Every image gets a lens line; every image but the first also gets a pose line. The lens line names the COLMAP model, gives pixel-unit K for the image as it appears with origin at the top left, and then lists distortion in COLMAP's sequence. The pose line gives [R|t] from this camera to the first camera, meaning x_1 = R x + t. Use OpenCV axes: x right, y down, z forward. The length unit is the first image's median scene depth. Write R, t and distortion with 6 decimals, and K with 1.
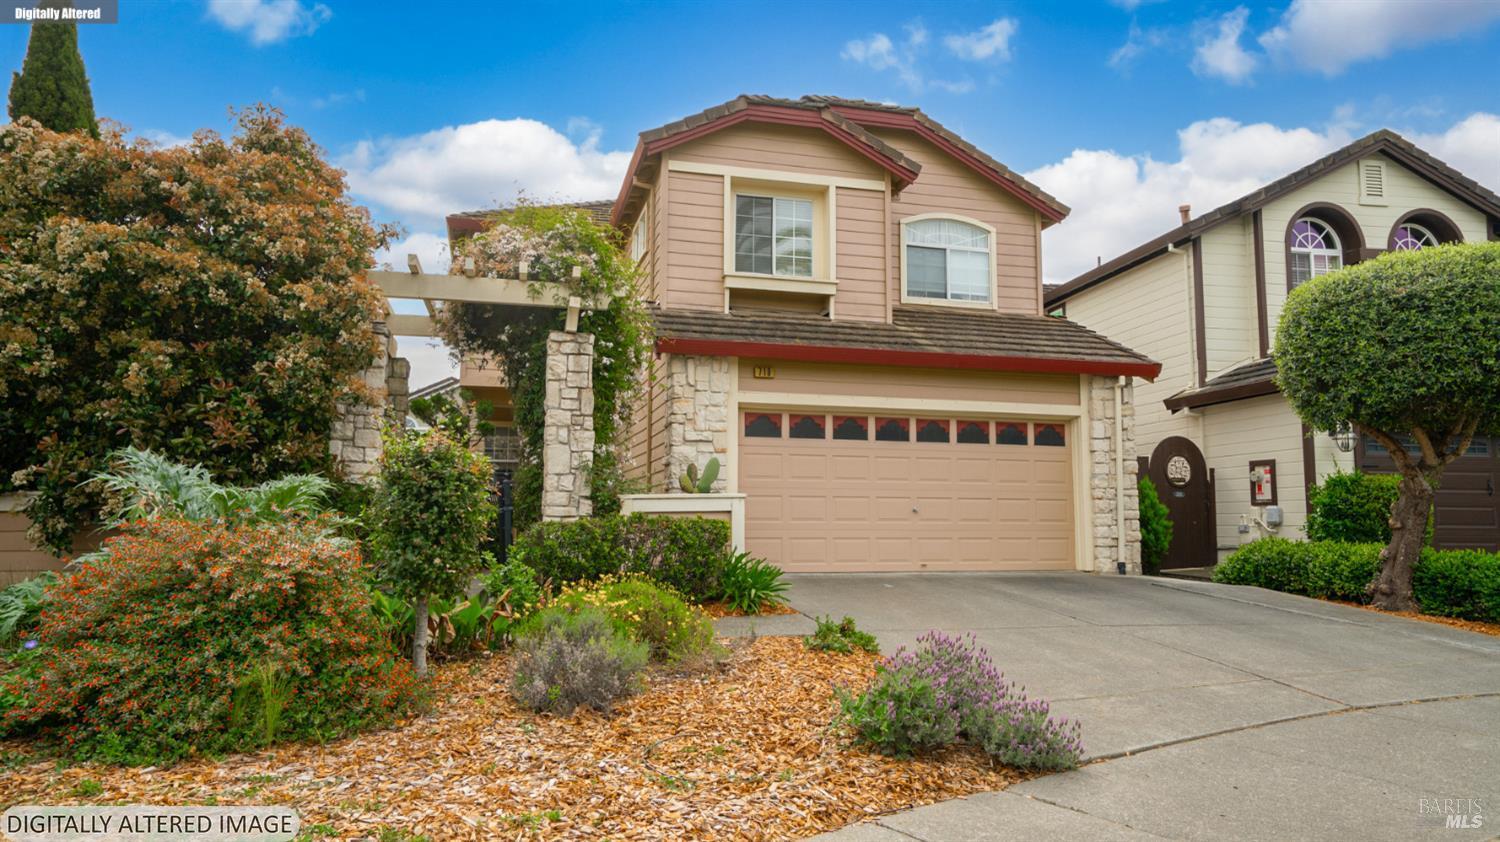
lens RADIAL K [[1006.6, 0, 697.8], [0, 1006.6, 423.9], [0, 0, 1]] dist [-0.002037, 0.022730]
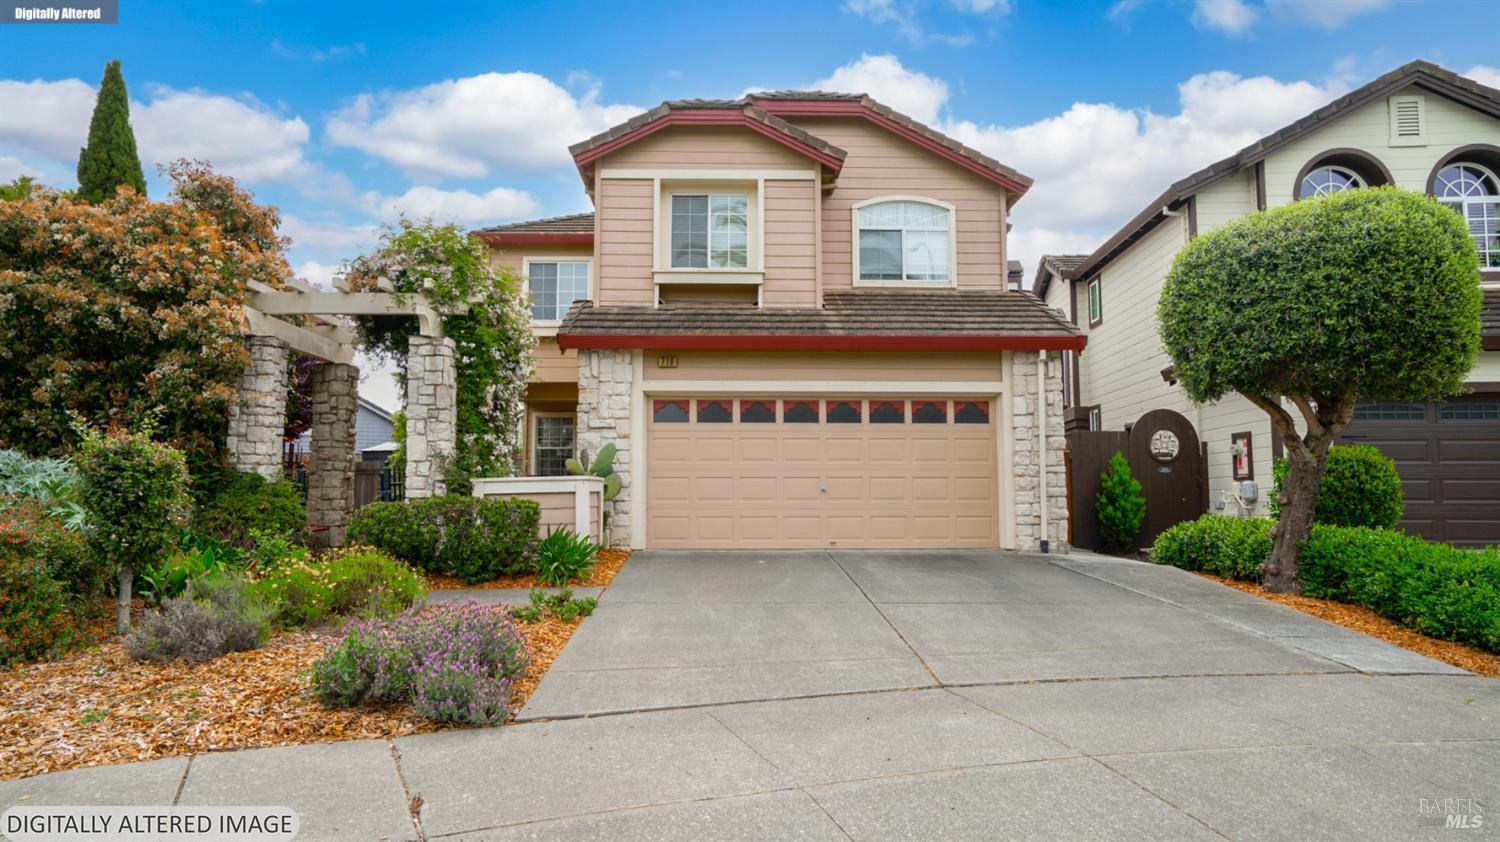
lens RADIAL K [[959.0, 0, 702.2], [0, 959.0, 426.6], [0, 0, 1]] dist [-0.005866, 0.012294]
pose [[0.970945, -0.025125, -0.237979, 0.320123], [0.029605, 0.999445, 0.015270, 0.002538], [0.237464, -0.021872, 0.971150, 0.017043]]
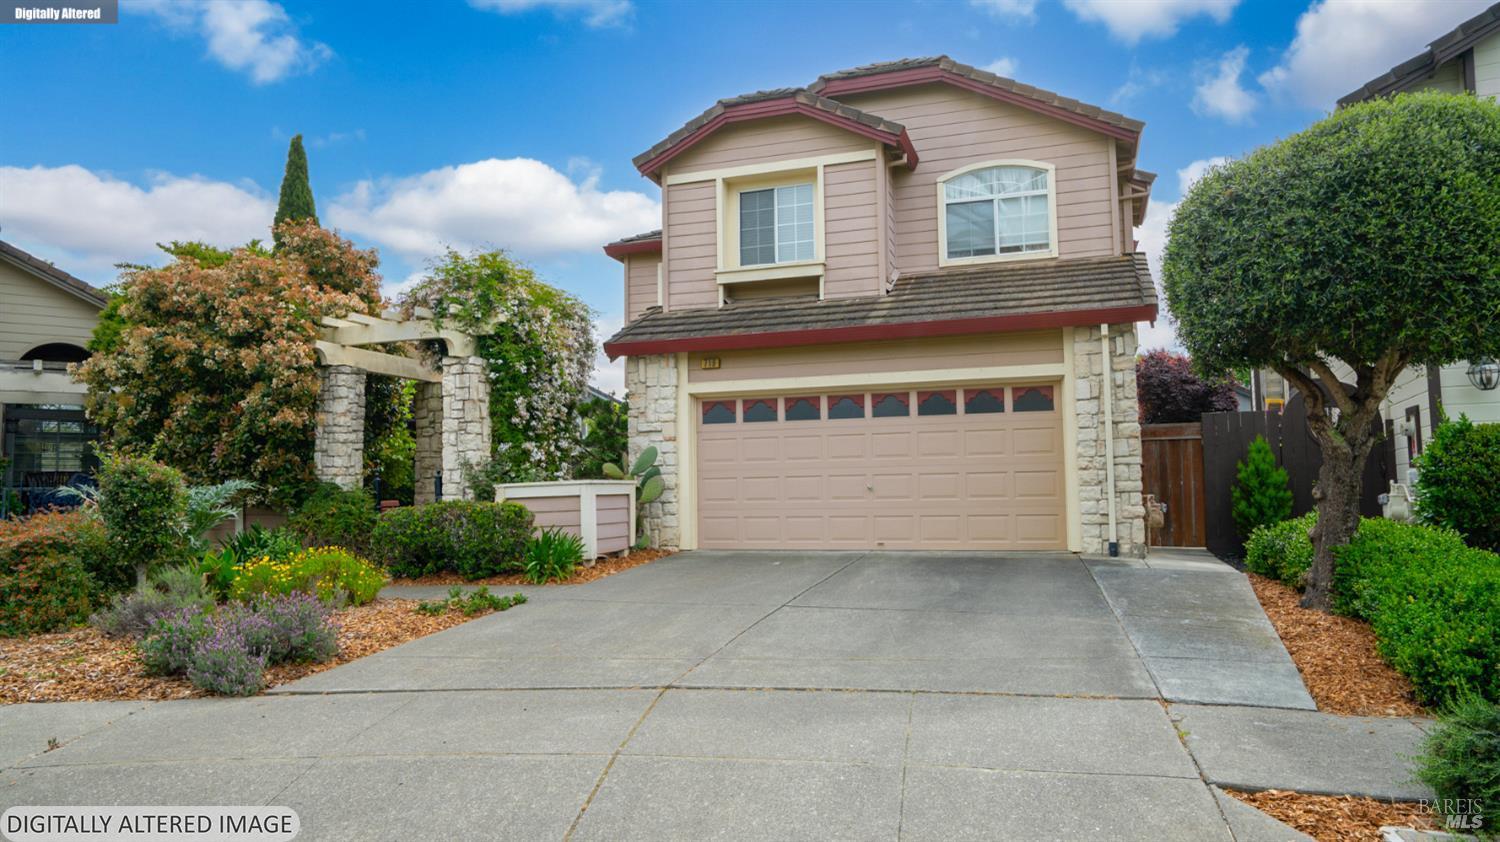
lens RADIAL K [[1006.6, 0, 697.1], [0, 1006.6, 429.9], [0, 0, 1]] dist [-0.002037, 0.022730]
pose [[0.820065, -0.057031, -0.569422, 0.618853], [0.073717, 0.997259, 0.006283, 0.010747], [0.567503, -0.047129, 0.822021, 0.100027]]
